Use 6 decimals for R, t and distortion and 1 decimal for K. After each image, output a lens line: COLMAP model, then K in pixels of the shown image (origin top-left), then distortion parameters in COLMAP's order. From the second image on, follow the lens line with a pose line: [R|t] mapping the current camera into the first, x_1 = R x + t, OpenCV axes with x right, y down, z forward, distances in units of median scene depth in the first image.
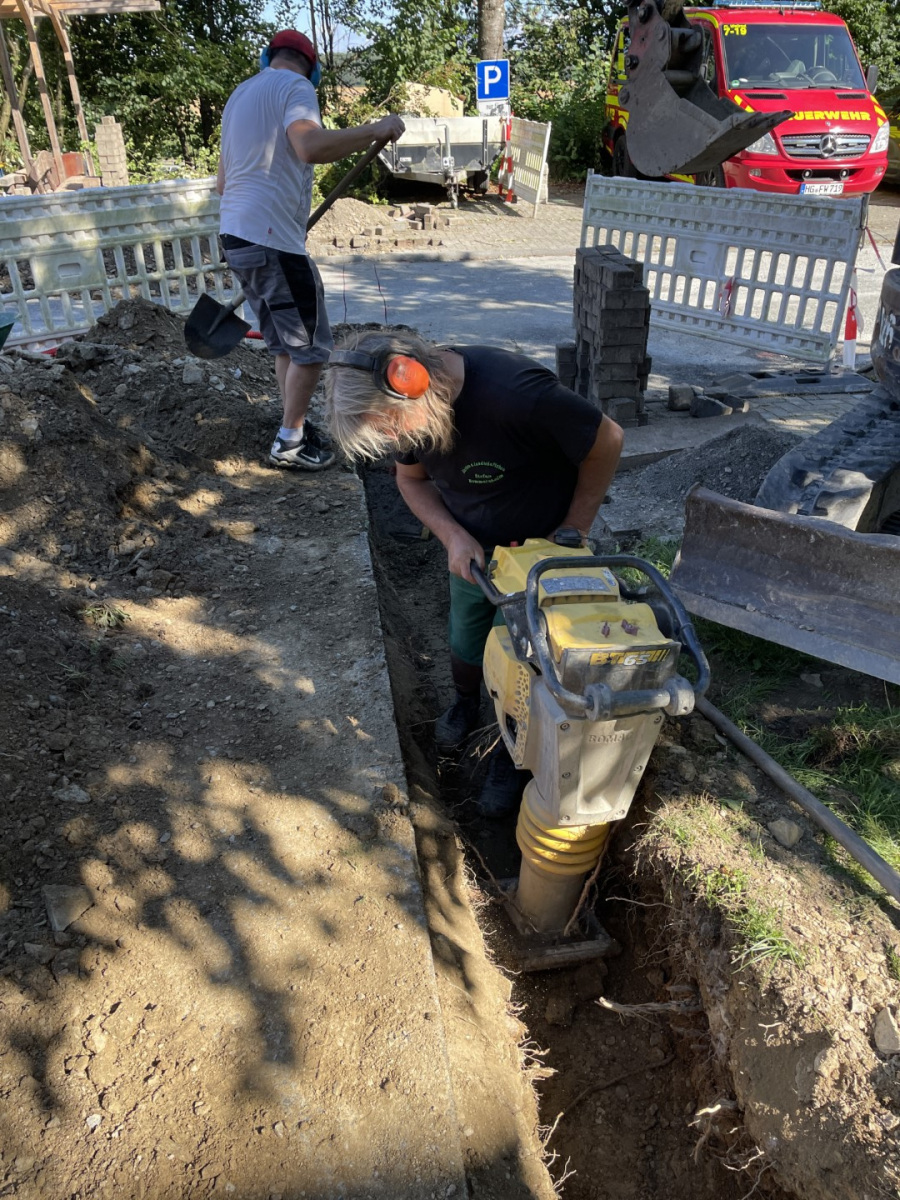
lens RADIAL K [[917.2, 0, 451.1], [0, 917.2, 600.8], [0, 0, 1]] dist [0.013781, -0.001742]
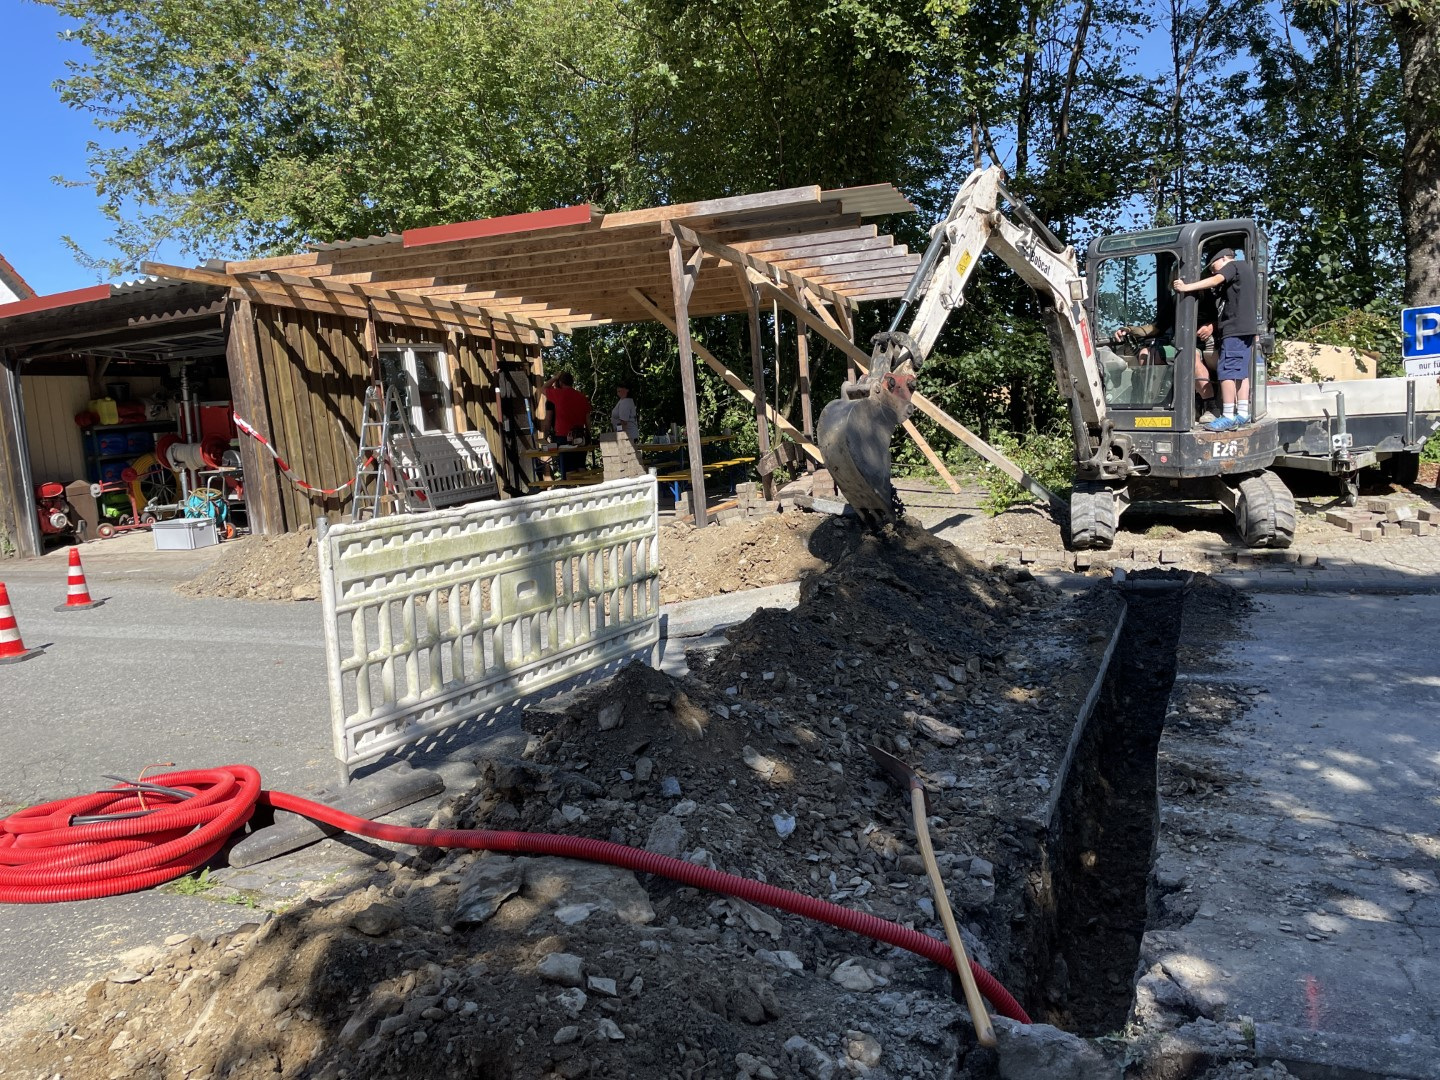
lens RADIAL K [[1100.7, 0, 720.7], [0, 1100.7, 542.4], [0, 0, 1]] dist [0.013781, -0.001742]
pose [[0.860305, 0.025018, -0.509166, 0.017011], [-0.201619, 0.934057, -0.294768, -0.081099], [0.468216, 0.356248, 0.808617, 0.167357]]
